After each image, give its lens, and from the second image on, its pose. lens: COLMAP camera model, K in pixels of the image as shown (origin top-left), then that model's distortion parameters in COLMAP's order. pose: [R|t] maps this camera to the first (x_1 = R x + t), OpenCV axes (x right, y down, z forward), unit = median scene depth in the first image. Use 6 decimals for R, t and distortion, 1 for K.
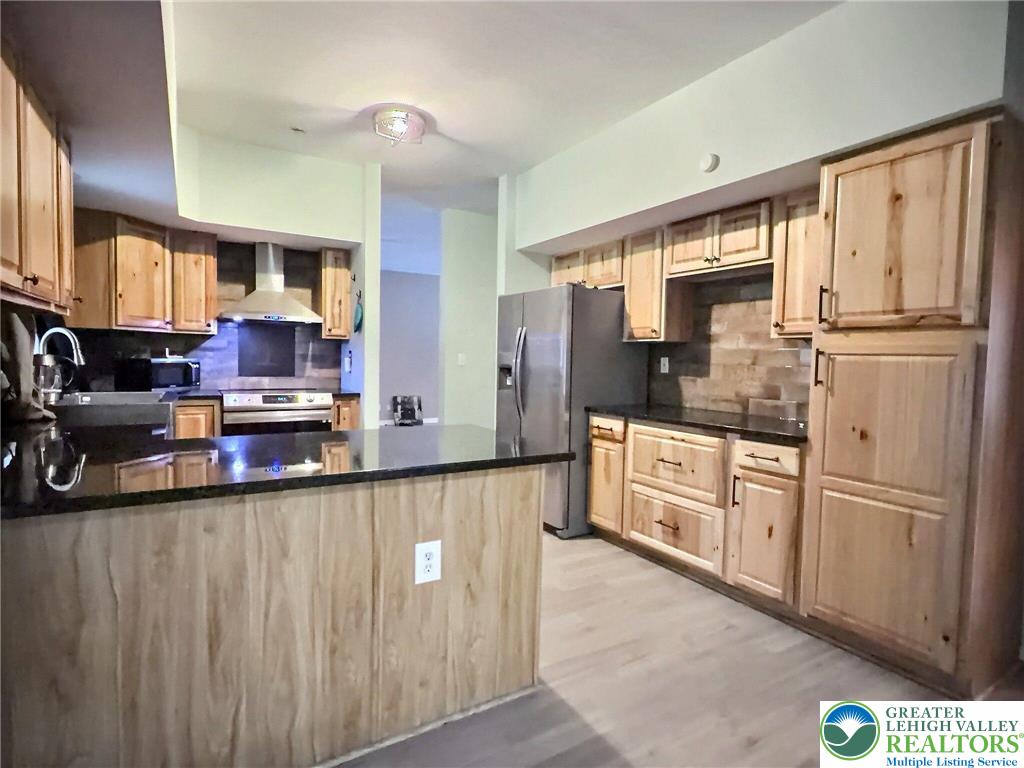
lens RADIAL K [[531.4, 0, 512.0], [0, 531.4, 384.0], [0, 0, 1]] dist [-0.001007, -0.000379]
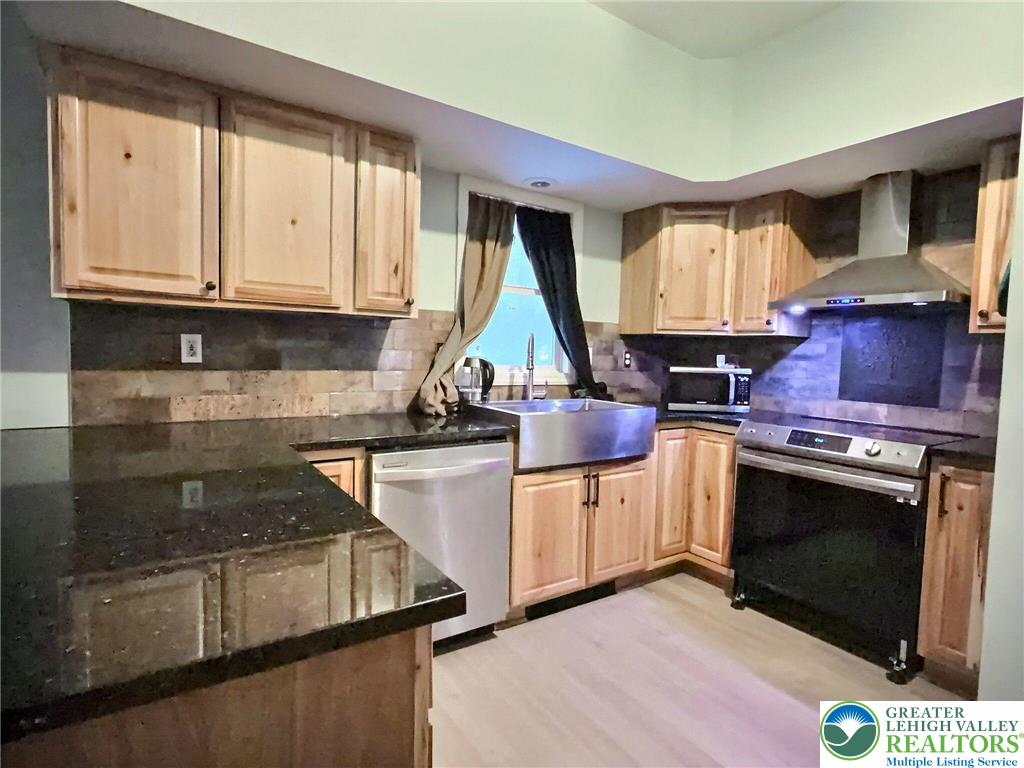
lens RADIAL K [[531.4, 0, 512.0], [0, 531.4, 384.0], [0, 0, 1]] dist [-0.001007, -0.000379]
pose [[0.040475, 0.042209, -0.998289, 0.127487], [-0.075388, 0.996388, 0.039072, -0.031038], [0.996332, 0.073678, 0.043511, 0.637592]]
